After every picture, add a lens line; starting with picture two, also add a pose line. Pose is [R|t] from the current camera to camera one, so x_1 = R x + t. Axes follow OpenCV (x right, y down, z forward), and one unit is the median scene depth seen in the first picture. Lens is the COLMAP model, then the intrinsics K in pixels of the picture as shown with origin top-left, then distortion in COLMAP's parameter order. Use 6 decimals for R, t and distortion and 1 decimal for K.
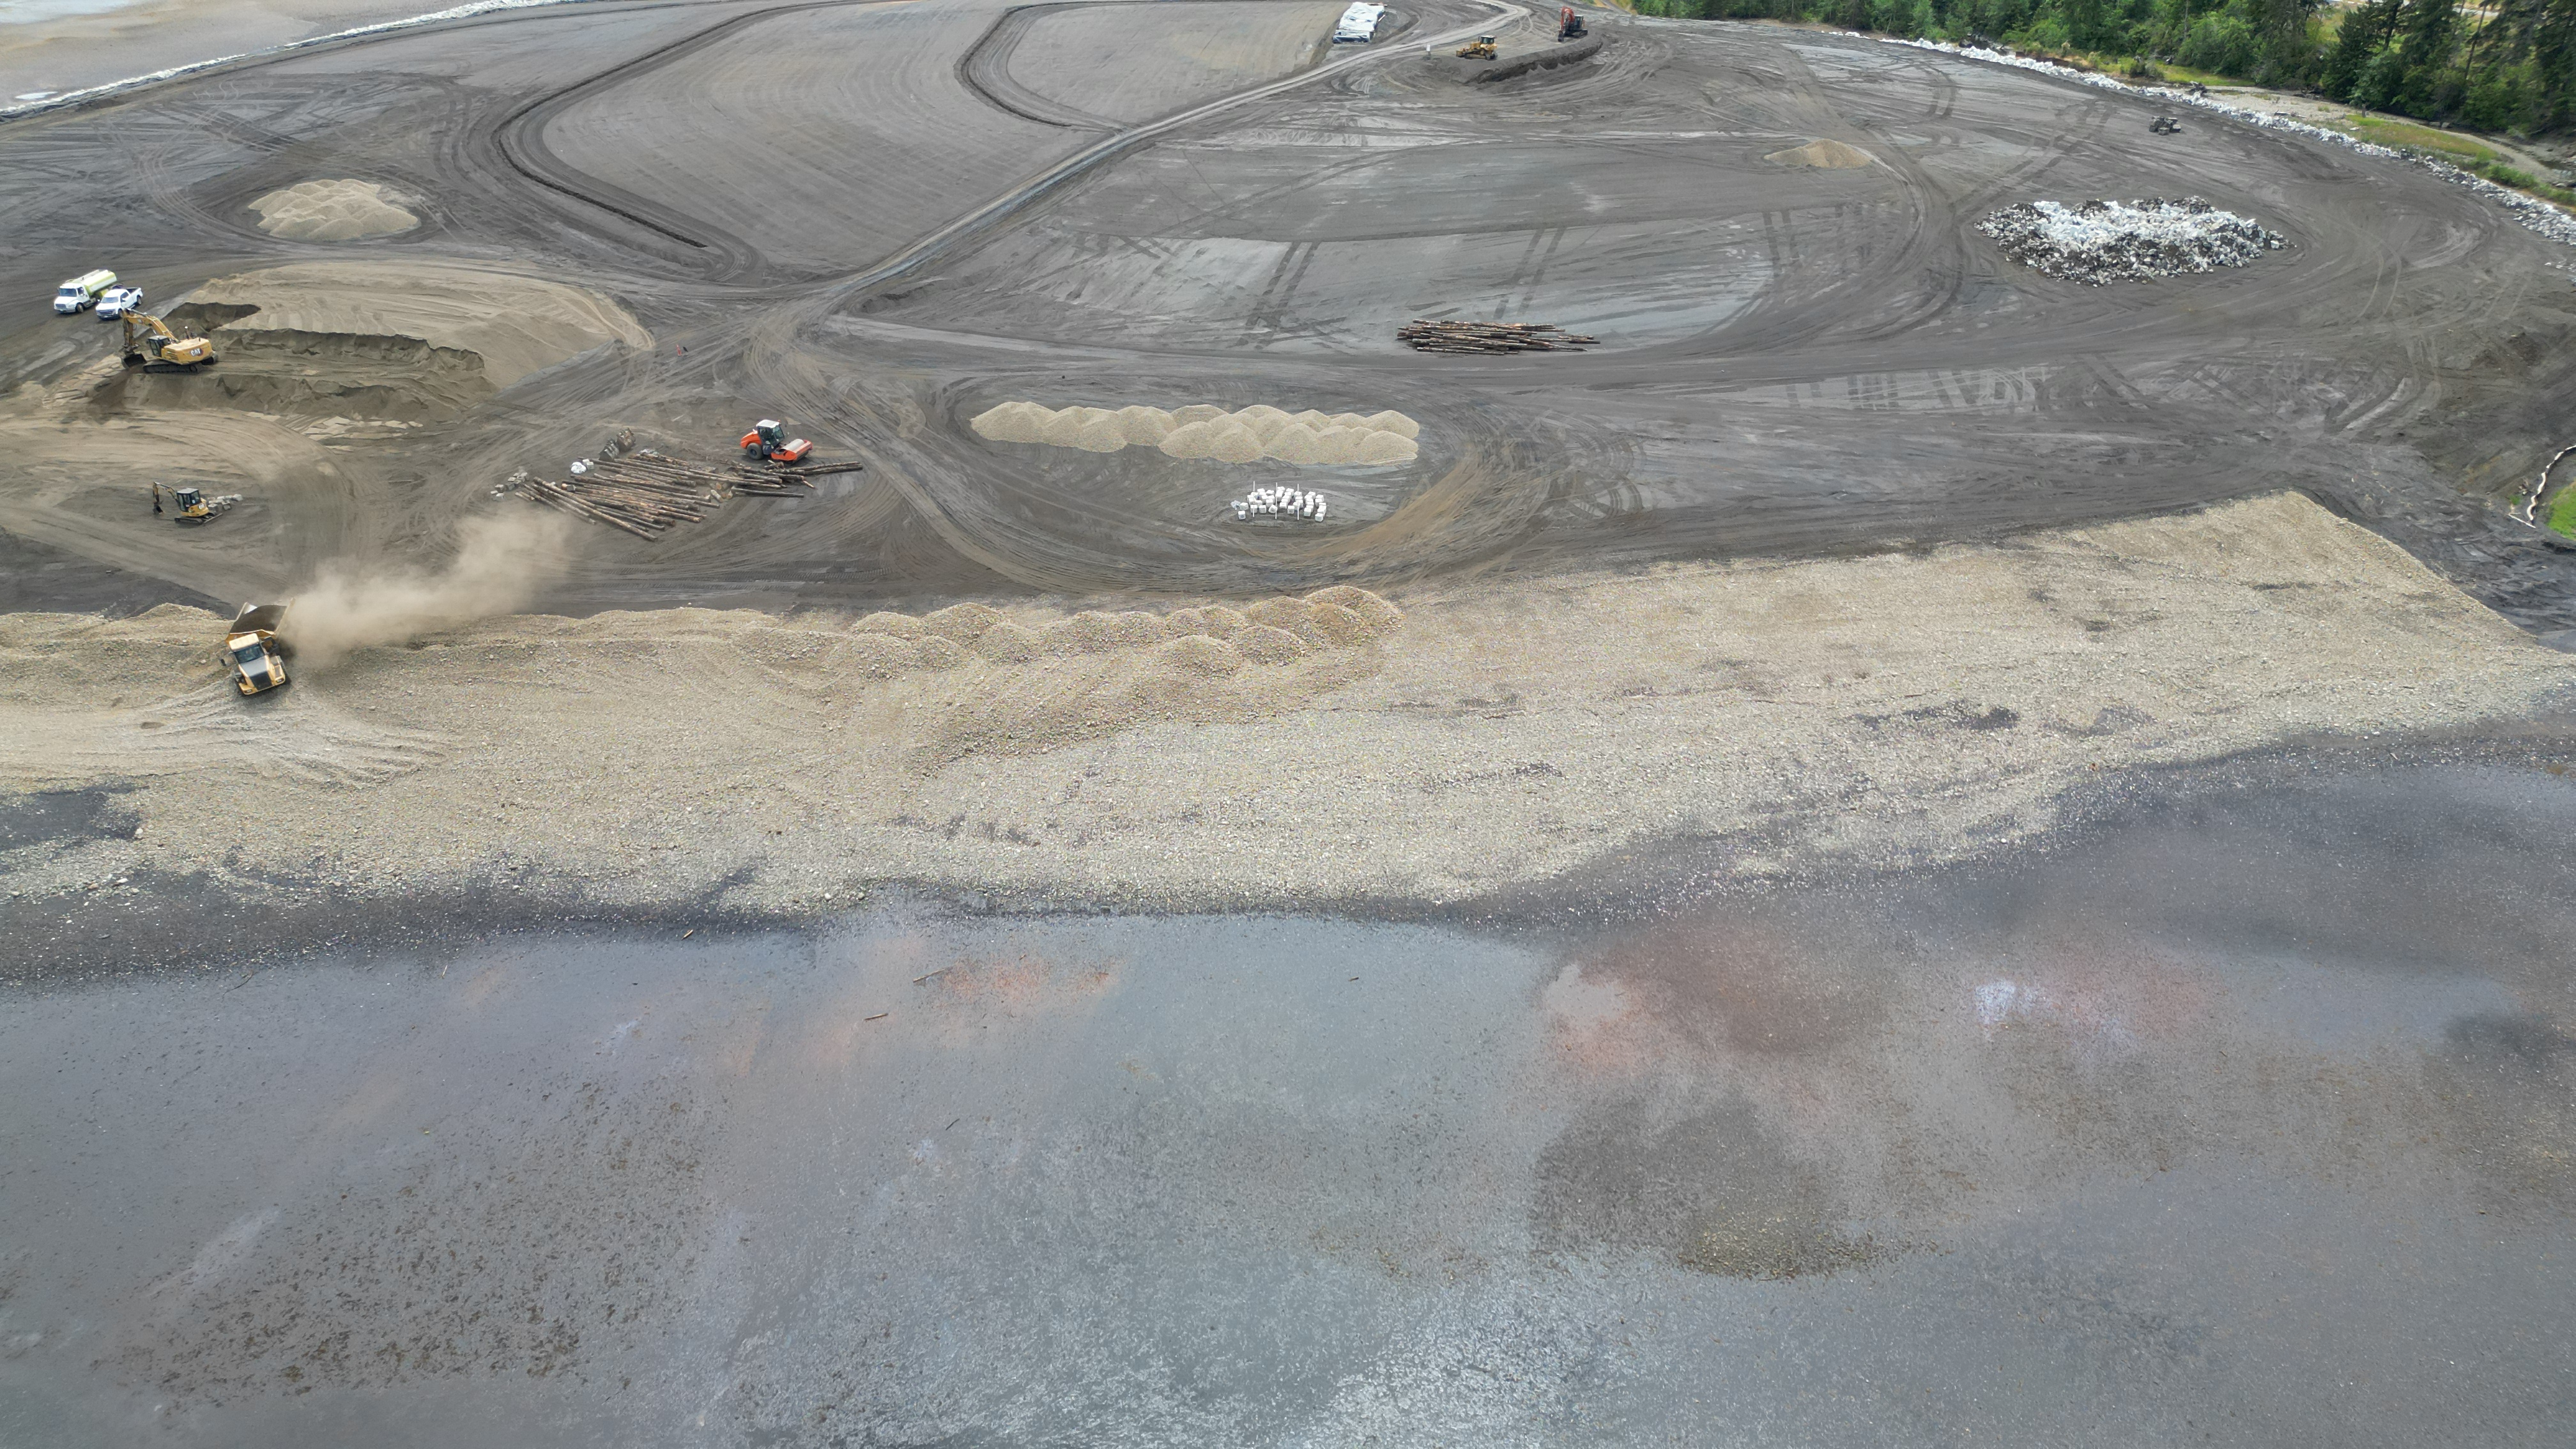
lens RADIAL K [[1782.9, 0, 1288.0], [0, 1782.9, 724.5], [0, 0, 1]] dist [0.083041, -0.092544]
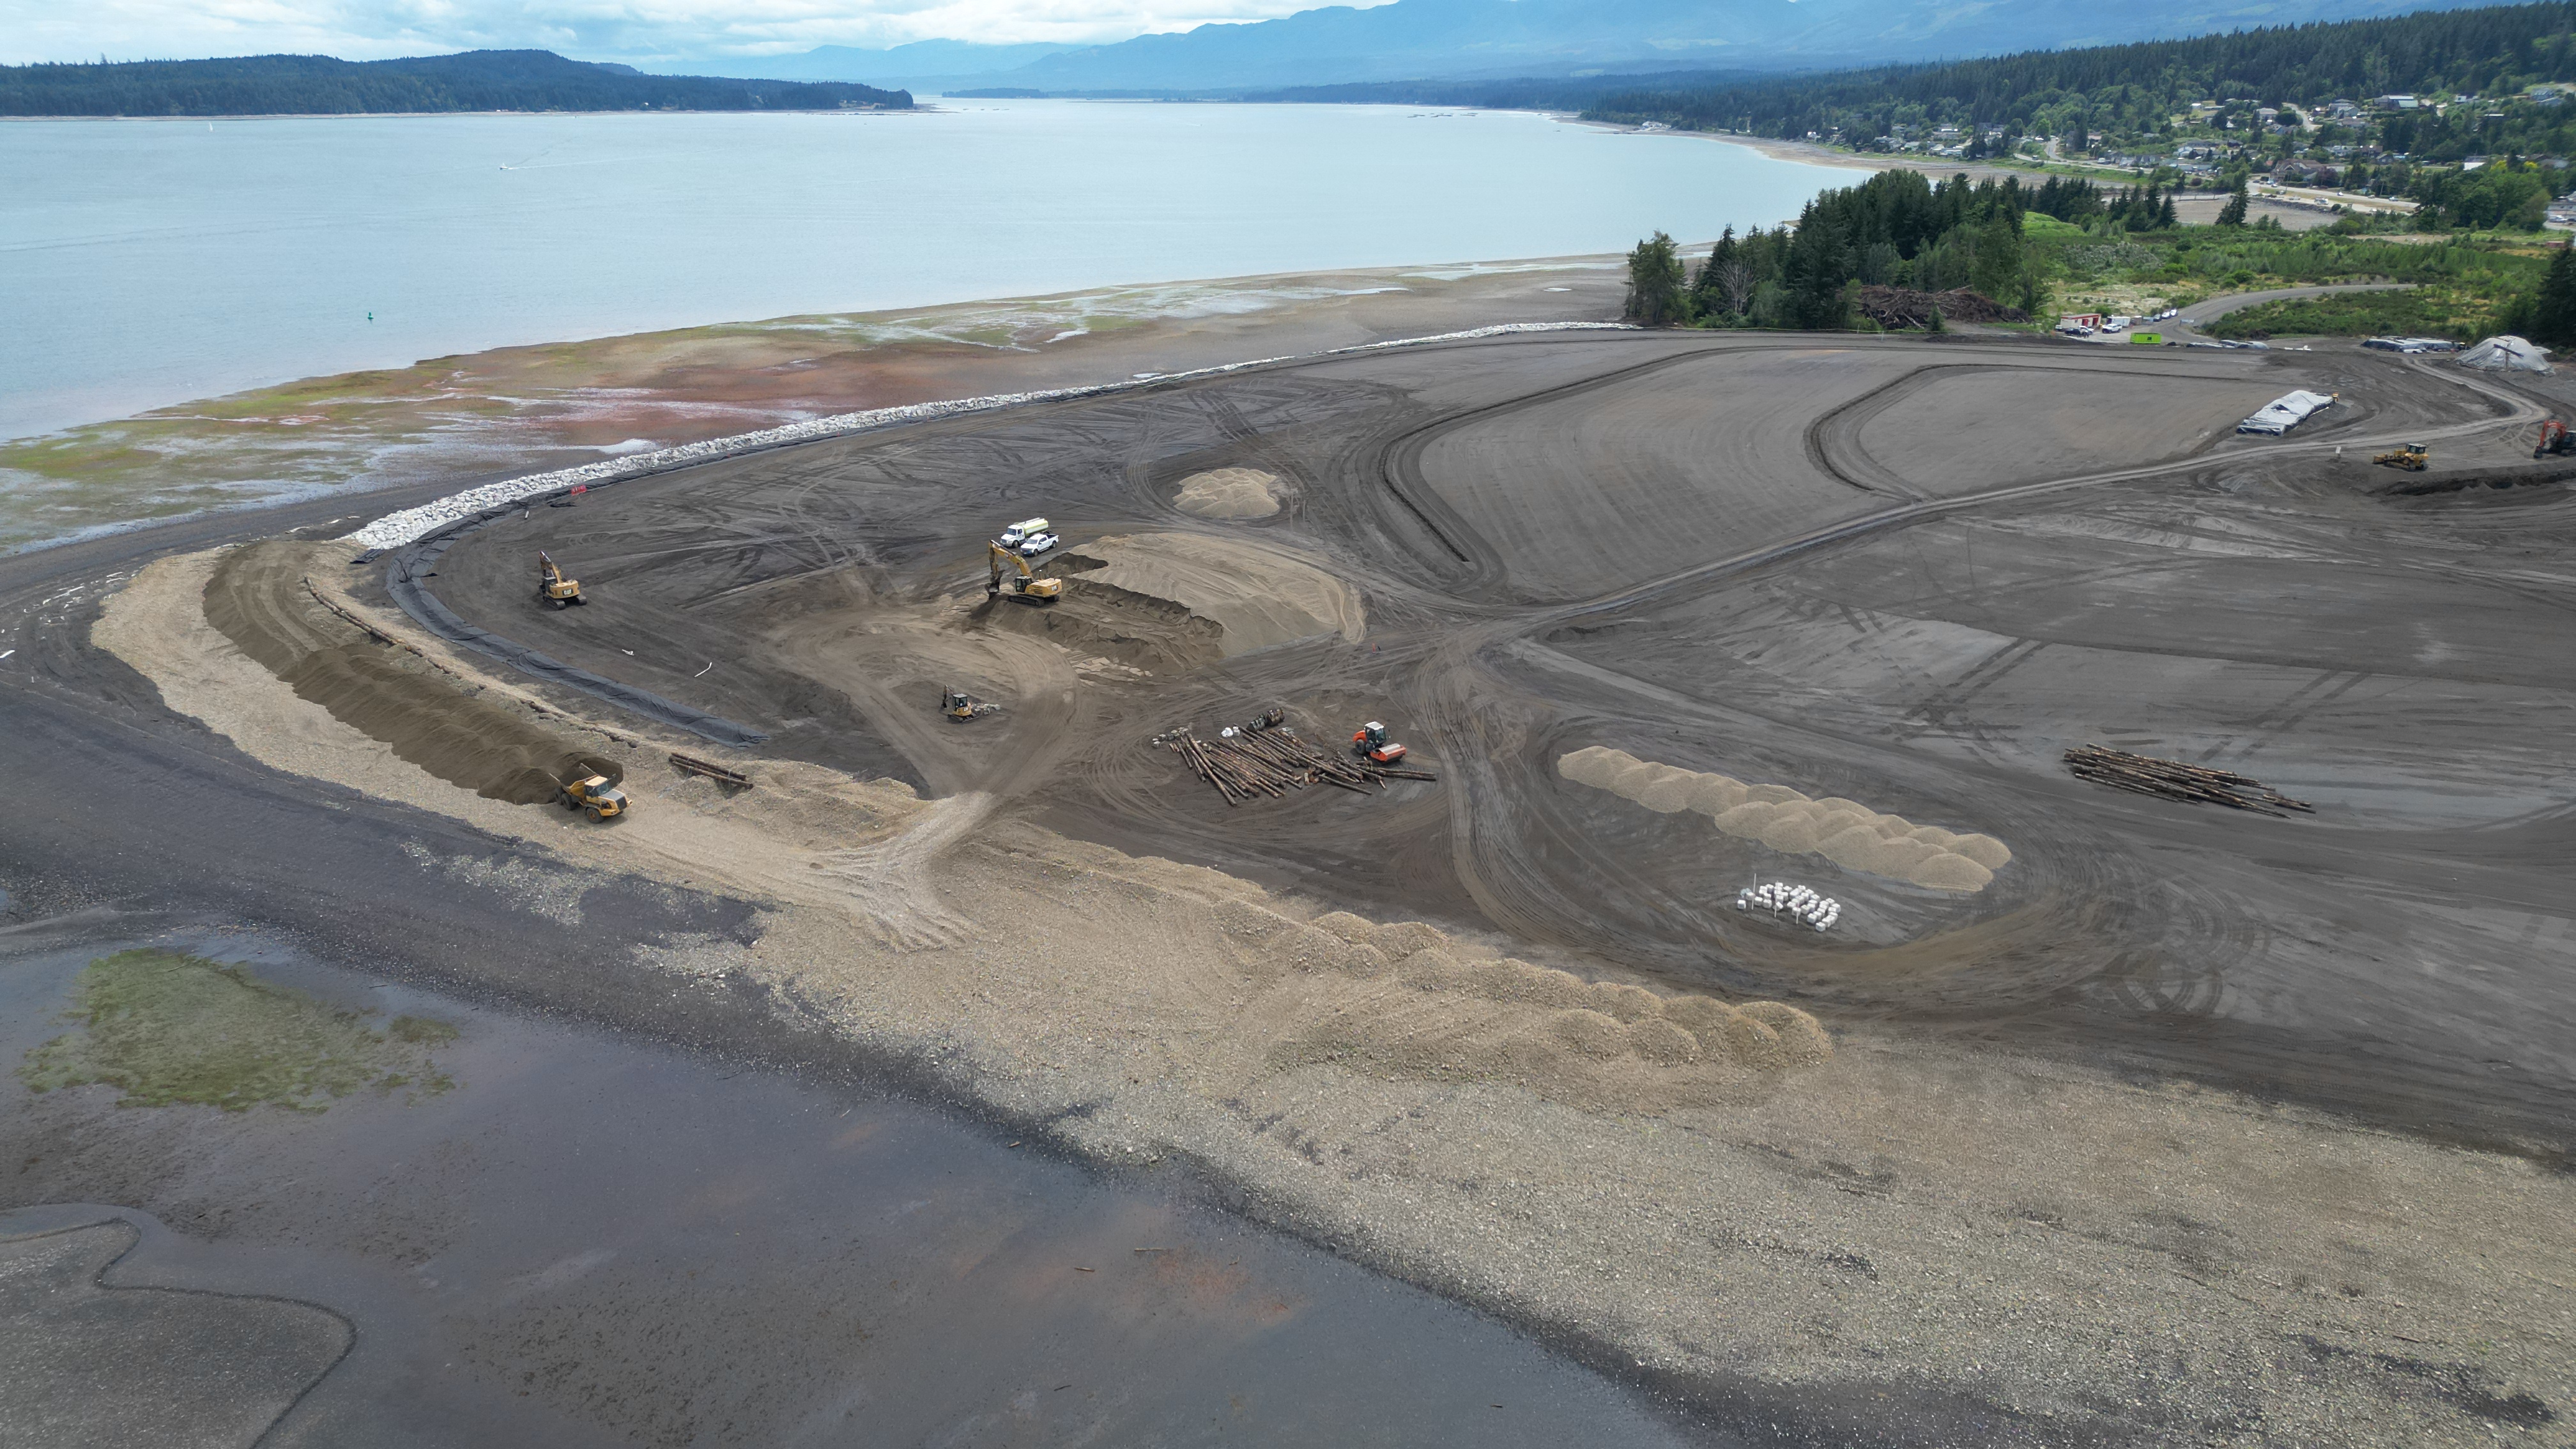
lens RADIAL K [[1780.4, 0, 1288.0], [0, 1780.4, 724.5], [0, 0, 1]] dist [0.085418, -0.088757]
pose [[0.834941, 0.184447, -0.518510, 0.232546], [-0.264708, 0.960616, -0.084535, -0.059104], [0.482497, 0.207835, 0.850883, 0.034737]]
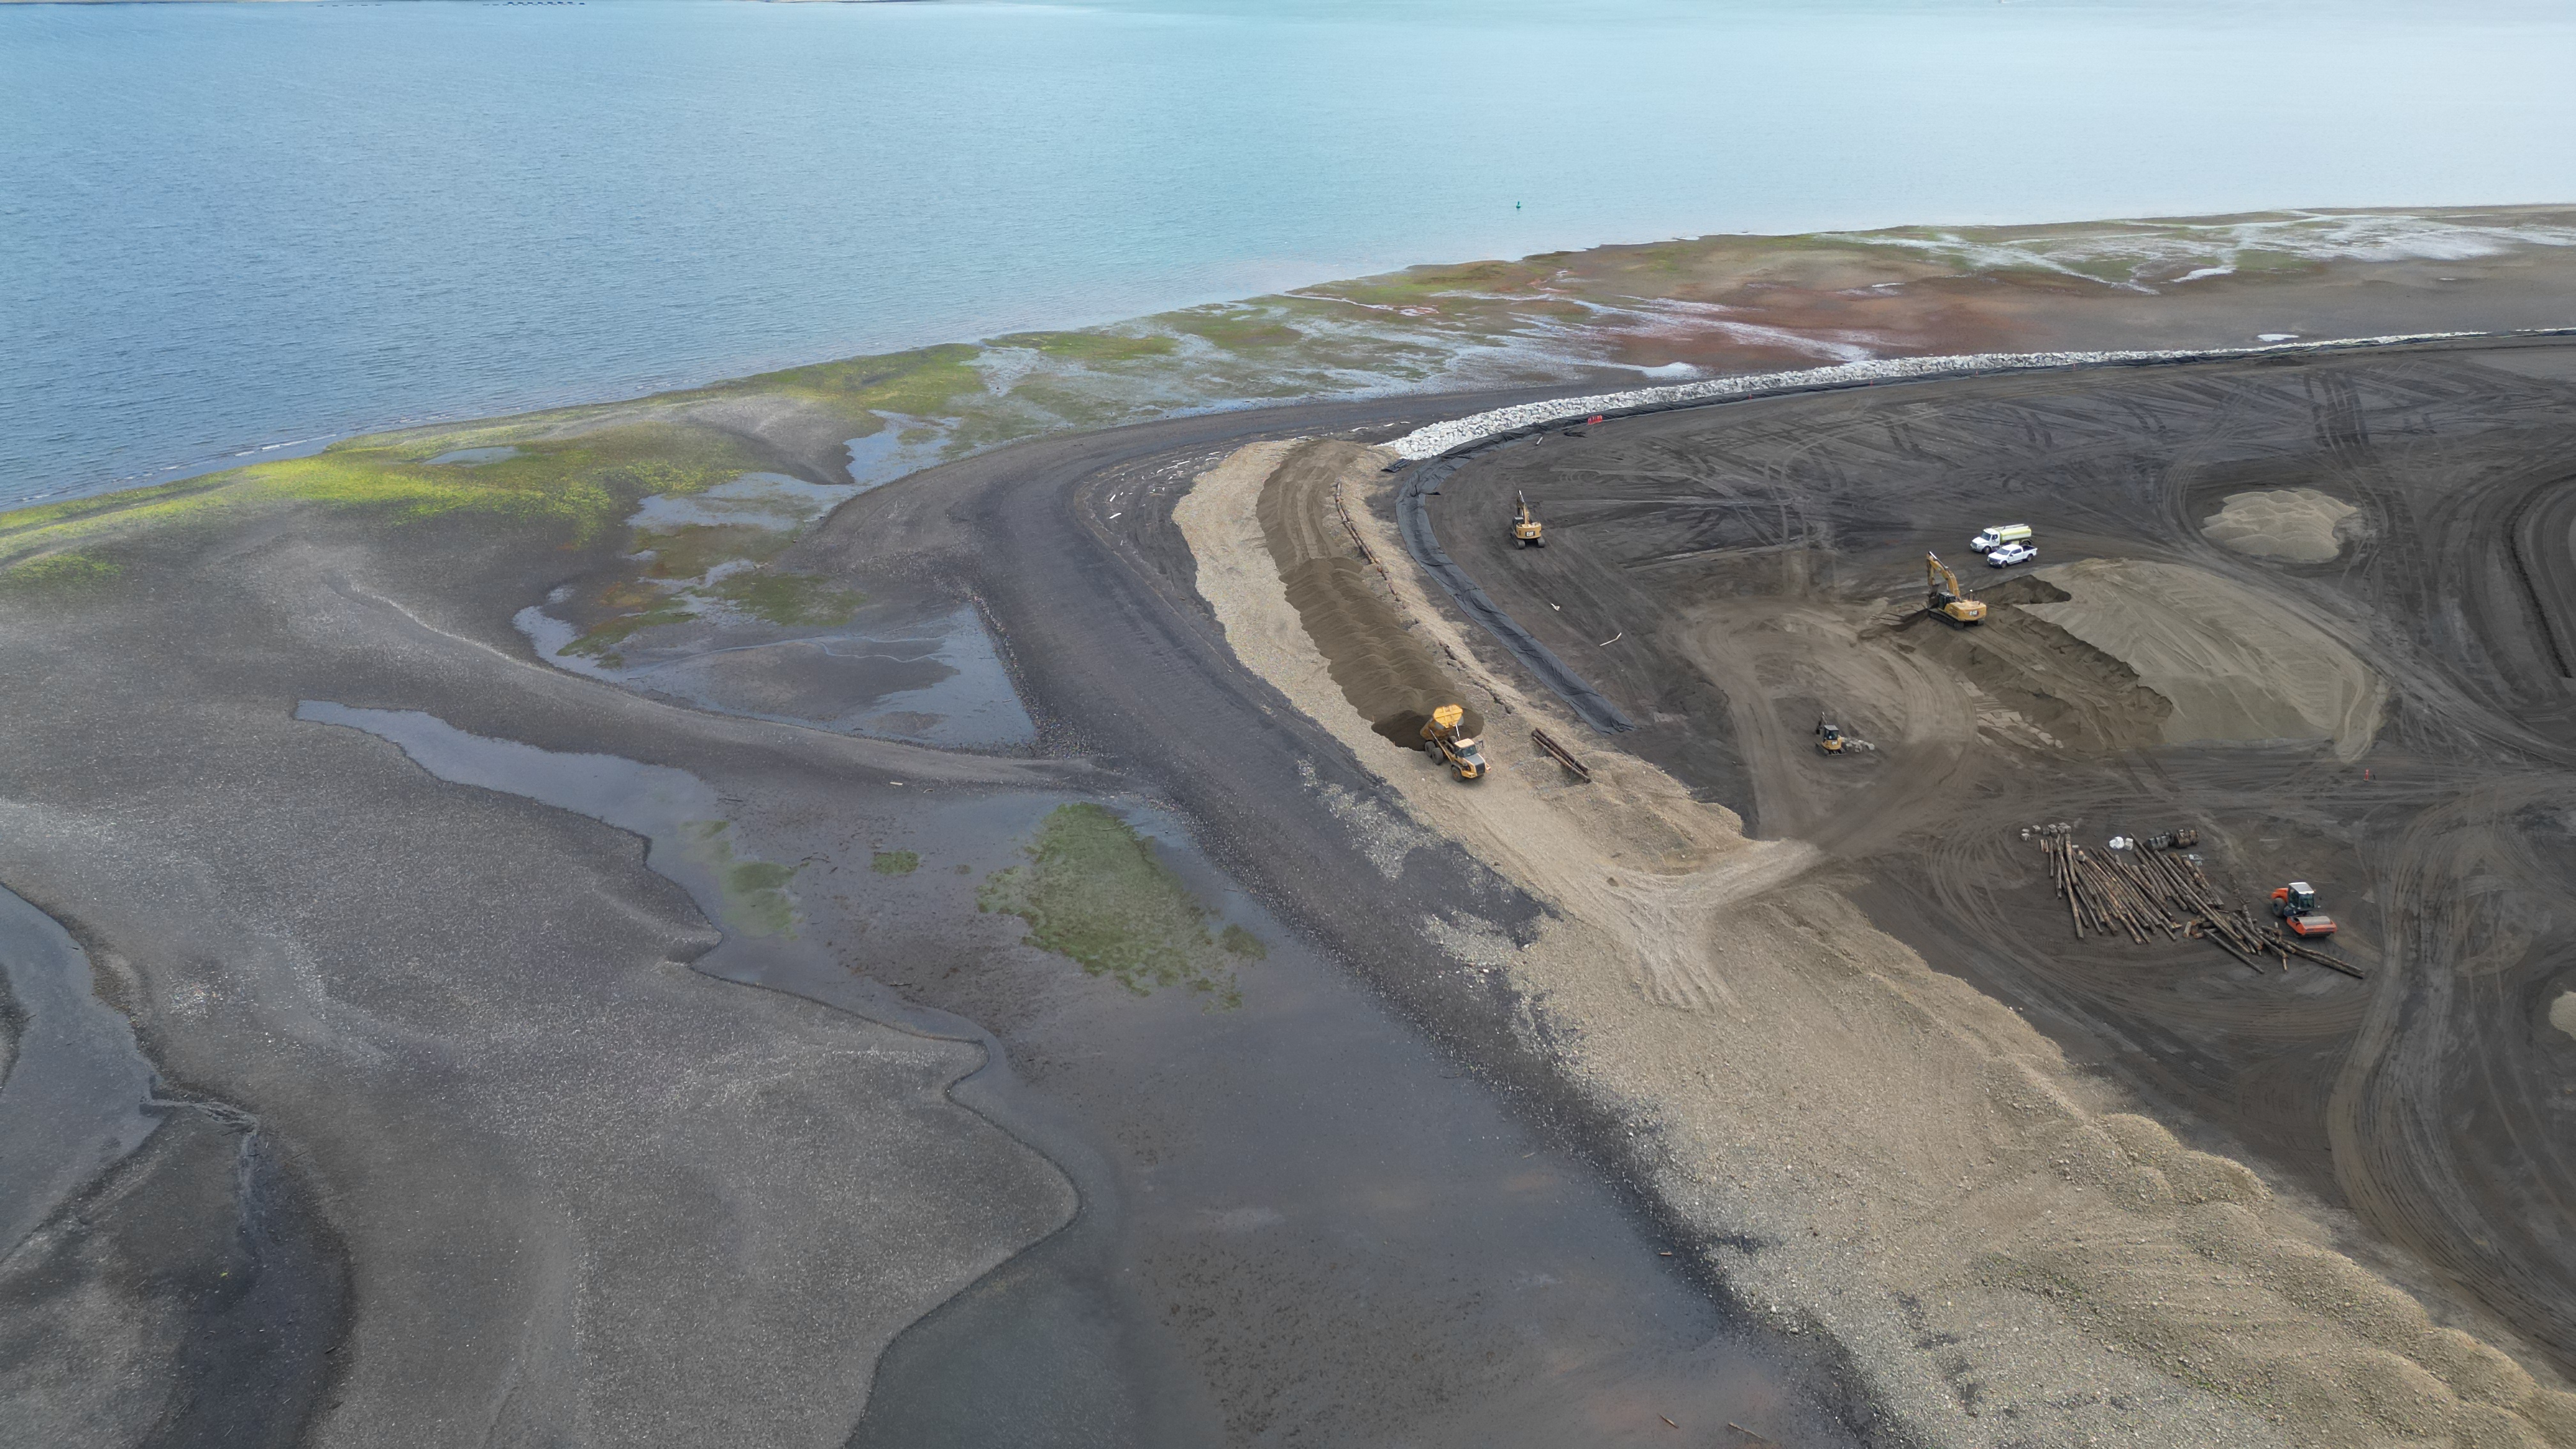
lens RADIAL K [[1782.9, 0, 1288.0], [0, 1782.9, 724.5], [0, 0, 1]] dist [0.083041, -0.092544]
pose [[0.367142, 0.362959, -0.856427, 0.271935], [-0.439489, 0.879161, 0.184189, -0.178896], [0.819790, 0.308767, 0.482293, 0.109601]]
